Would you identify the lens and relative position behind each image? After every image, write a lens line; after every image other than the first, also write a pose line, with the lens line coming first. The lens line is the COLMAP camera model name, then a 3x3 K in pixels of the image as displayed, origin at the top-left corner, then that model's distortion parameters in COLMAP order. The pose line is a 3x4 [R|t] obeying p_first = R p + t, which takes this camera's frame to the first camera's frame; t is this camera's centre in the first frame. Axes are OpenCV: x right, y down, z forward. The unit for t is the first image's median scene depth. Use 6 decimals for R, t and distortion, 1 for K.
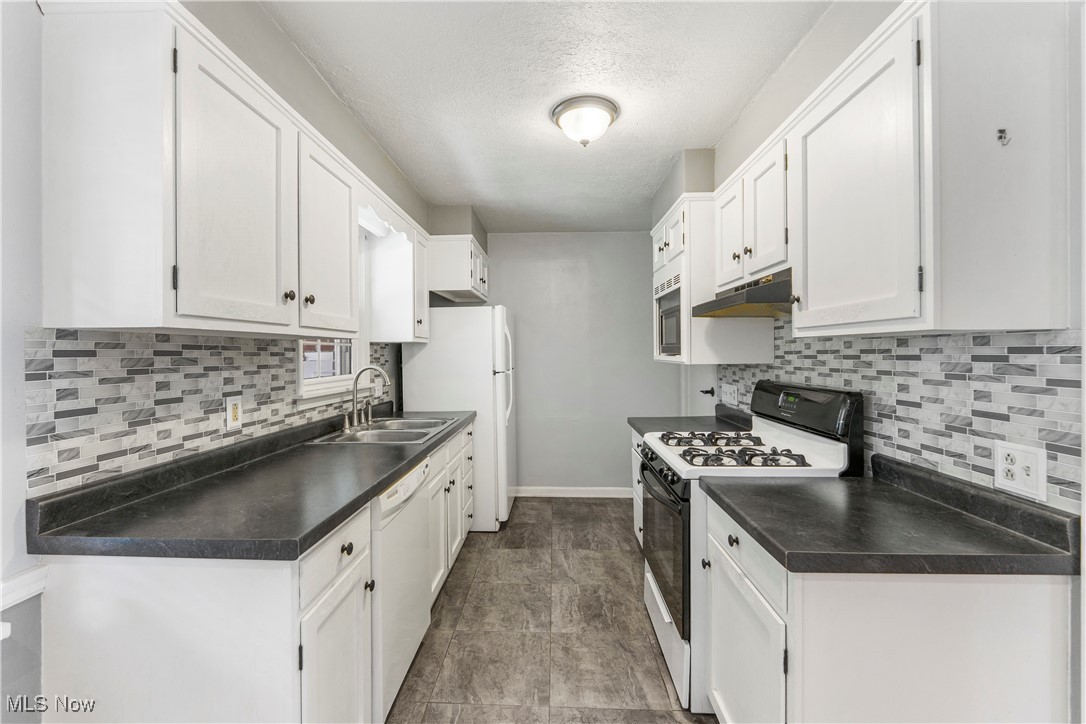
lens RADIAL K [[449.6, 0, 546.7], [0, 449.6, 347.9], [0, 0, 1]] dist [-0.005126, -0.000246]
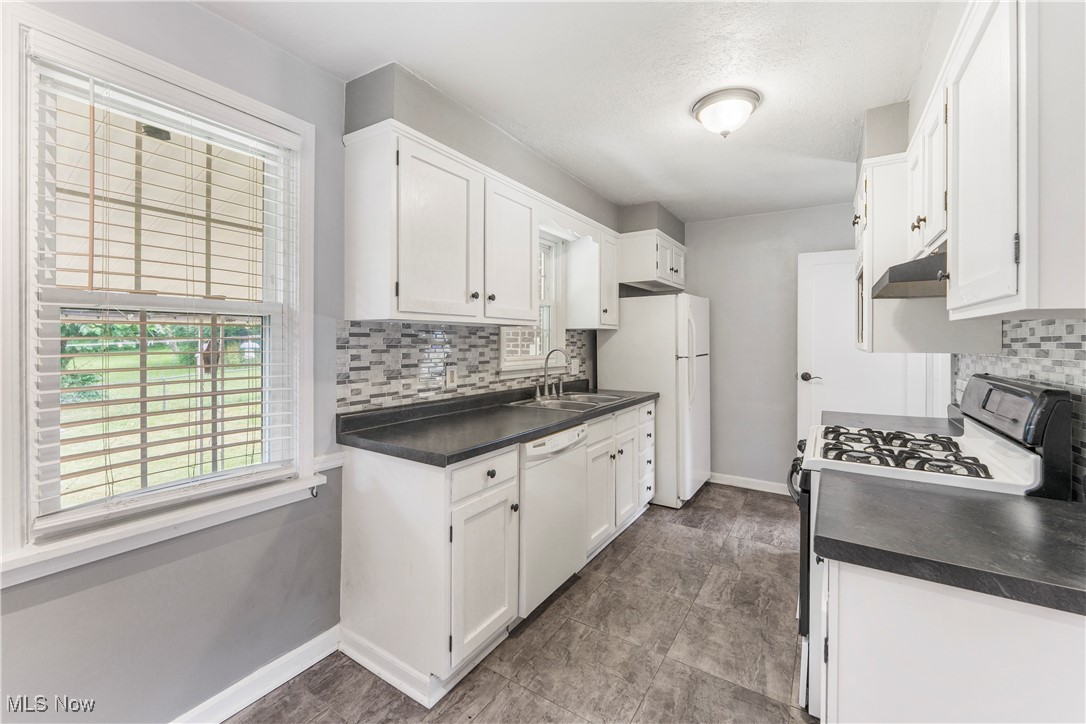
lens RADIAL K [[449.6, 0, 564.7], [0, 449.6, 335.2], [0, 0, 1]] dist [-0.005126, -0.000246]
pose [[0.871282, 0.003770, -0.490769, 0.314381], [-0.004160, 0.999991, 0.000297, 0.006330], [0.490766, 0.001783, 0.871290, -0.085781]]
